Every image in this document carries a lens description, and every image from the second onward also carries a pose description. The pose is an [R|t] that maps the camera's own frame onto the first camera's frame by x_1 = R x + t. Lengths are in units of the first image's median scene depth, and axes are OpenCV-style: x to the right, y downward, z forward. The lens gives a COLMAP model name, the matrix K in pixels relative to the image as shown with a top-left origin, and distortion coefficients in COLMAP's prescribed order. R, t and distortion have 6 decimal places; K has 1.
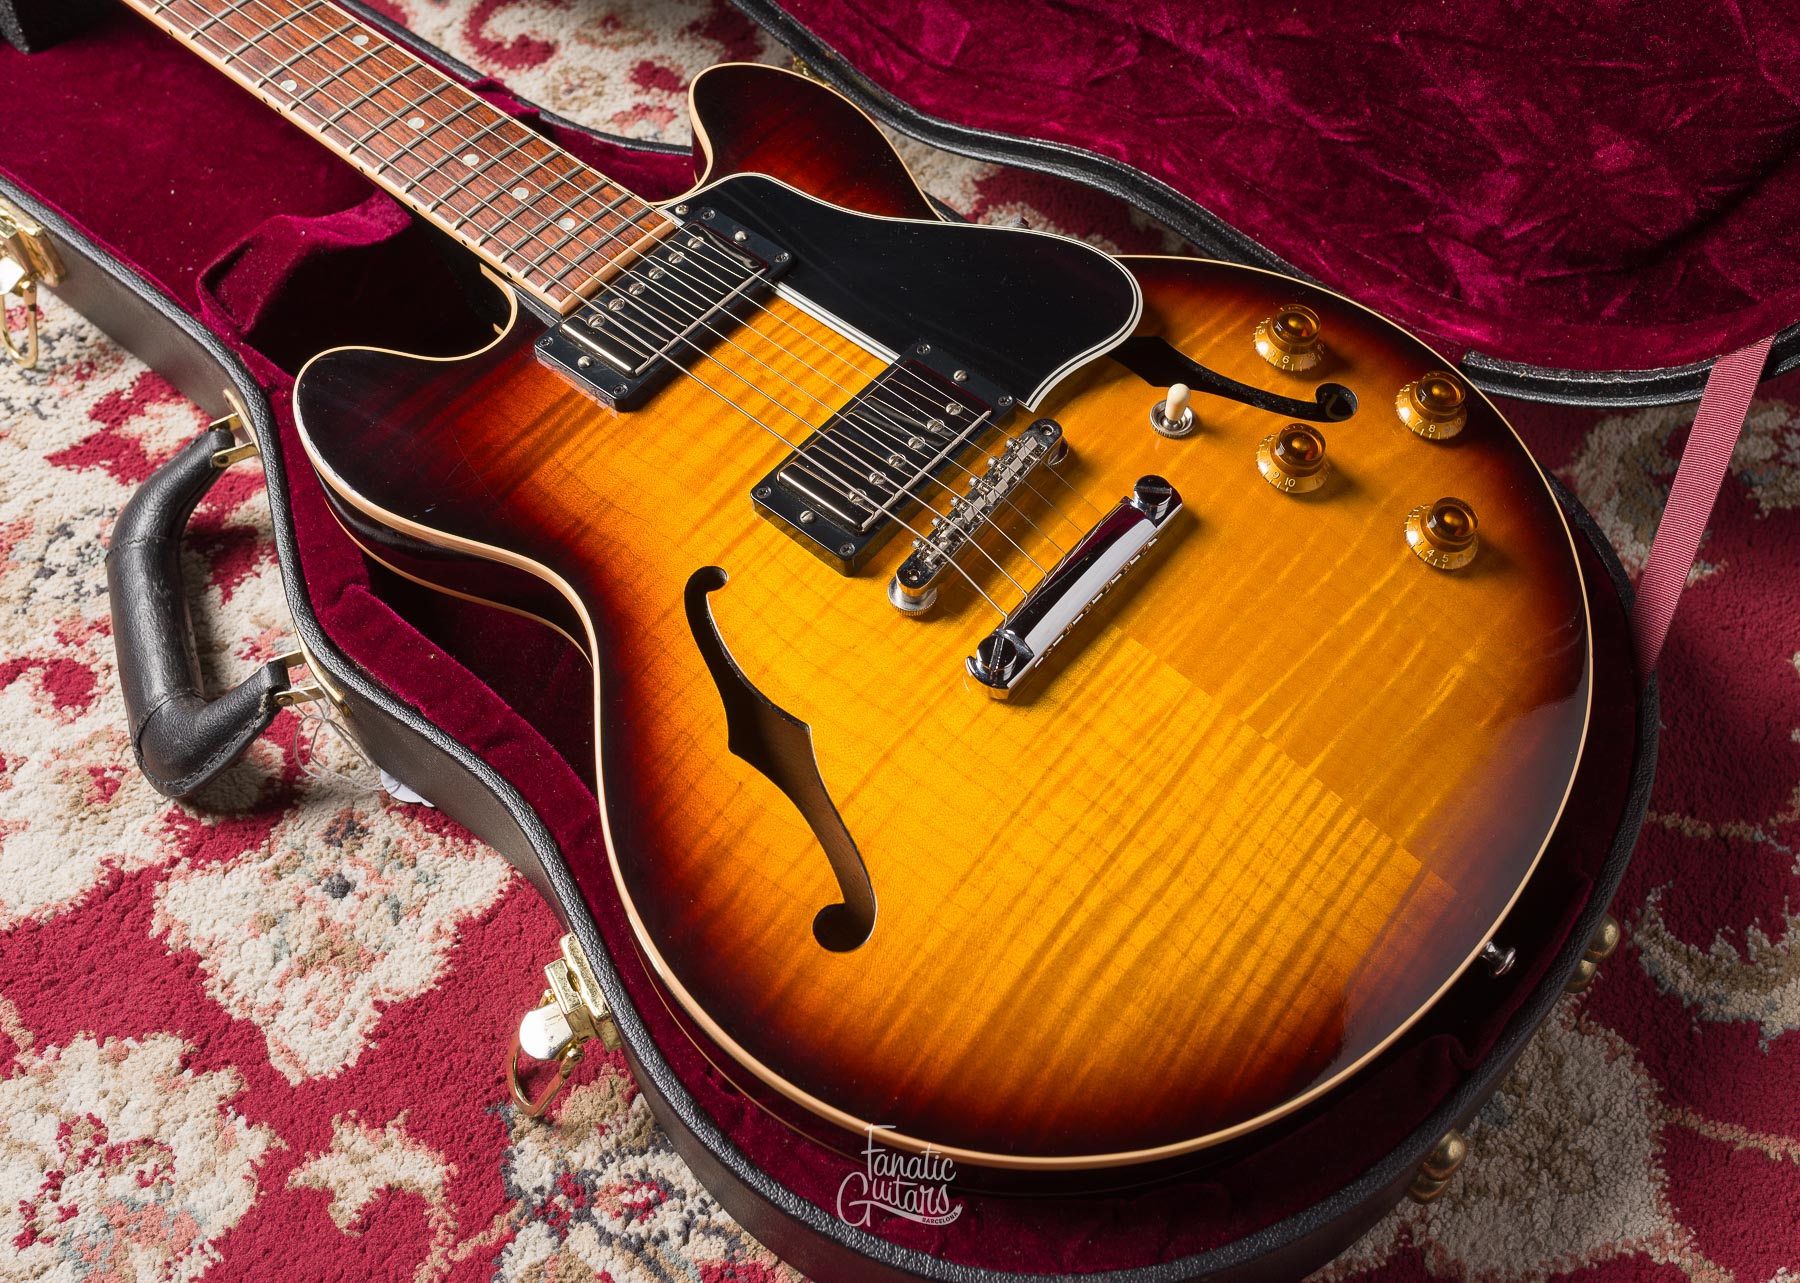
lens RADIAL K [[1811.0, 0, 962.7], [0, 1811.0, 647.9], [0, 0, 1]] dist [-0.000464, -0.004318]
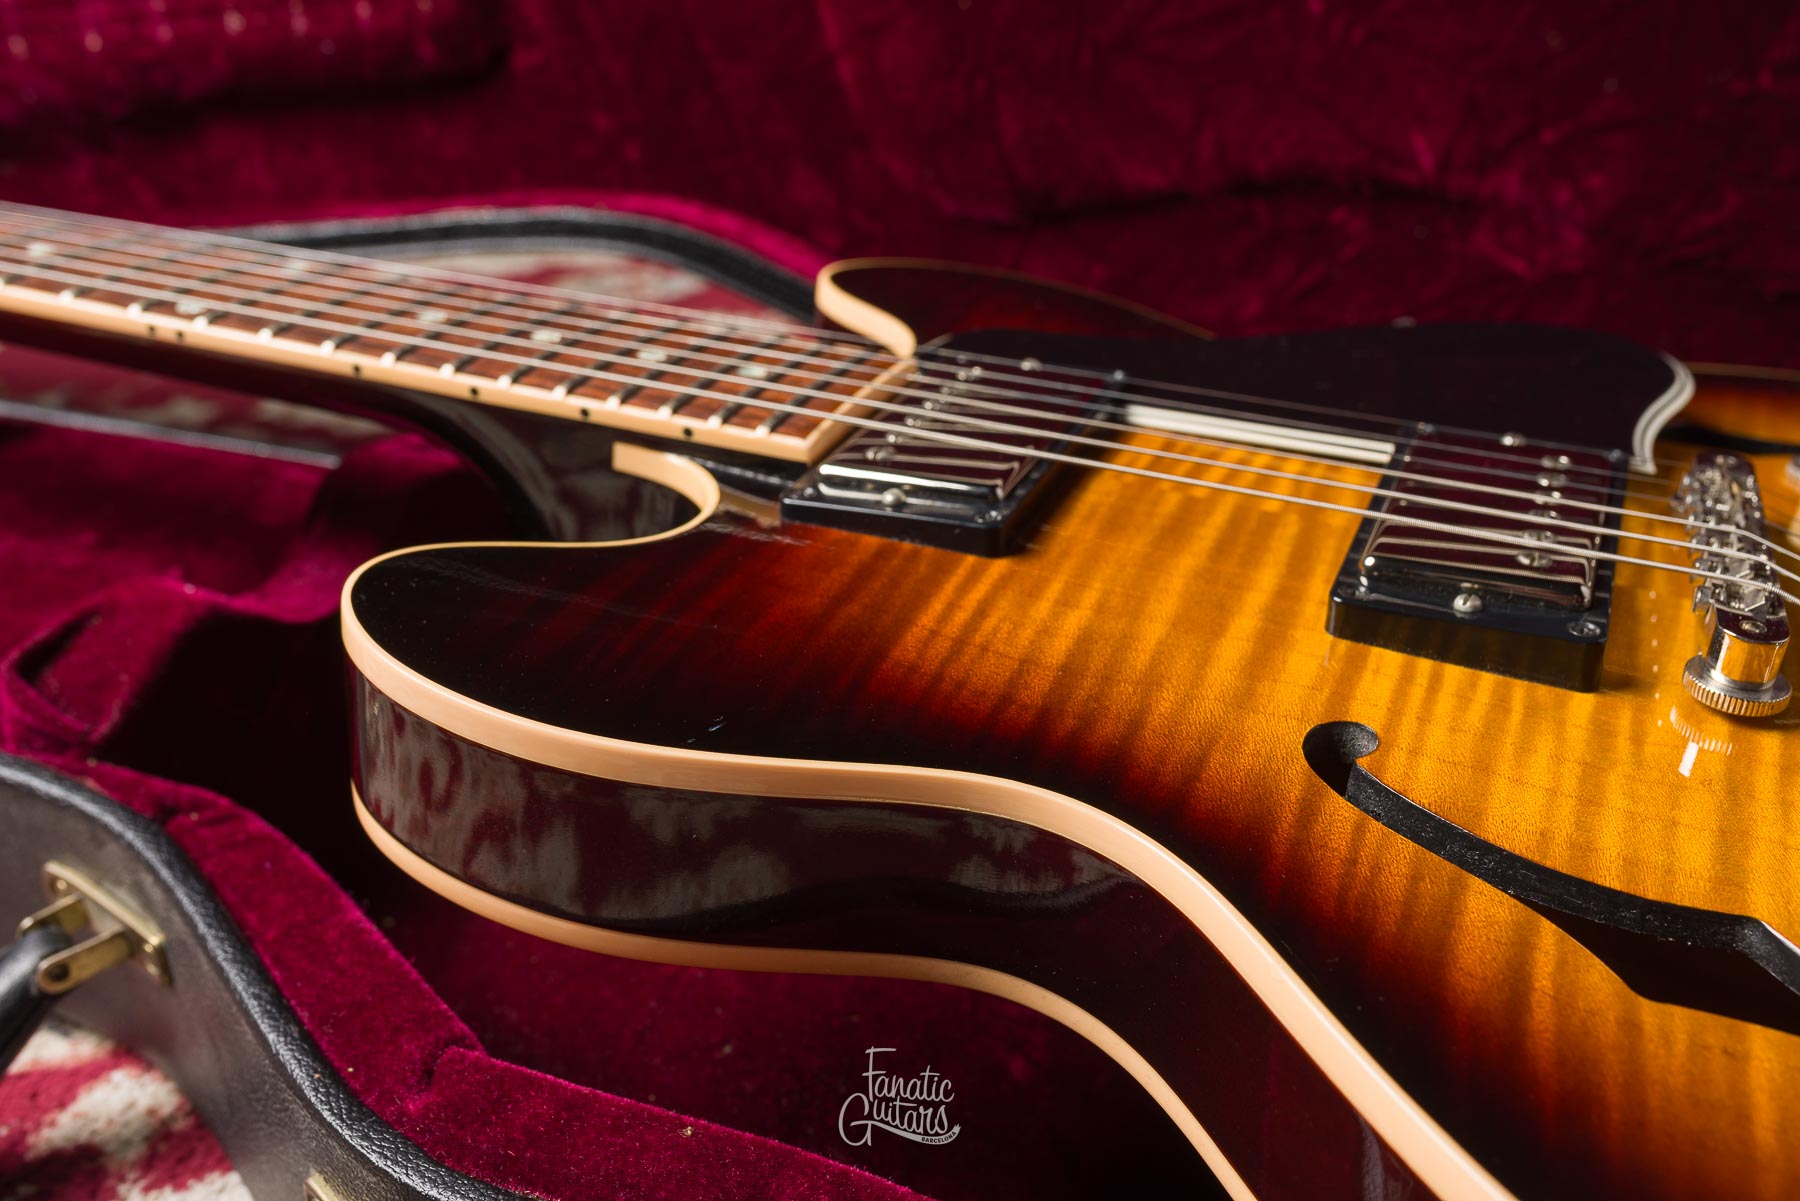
lens RADIAL K [[1801.8, 0, 898.2], [0, 1801.8, 598.0], [0, 0, 1]] dist [0.000303, 0.000628]
pose [[0.956424, -0.134436, 0.259190, -0.333120], [0.246731, 0.846792, -0.471240, 0.112334], [-0.156129, 0.514656, 0.843062, 0.537239]]
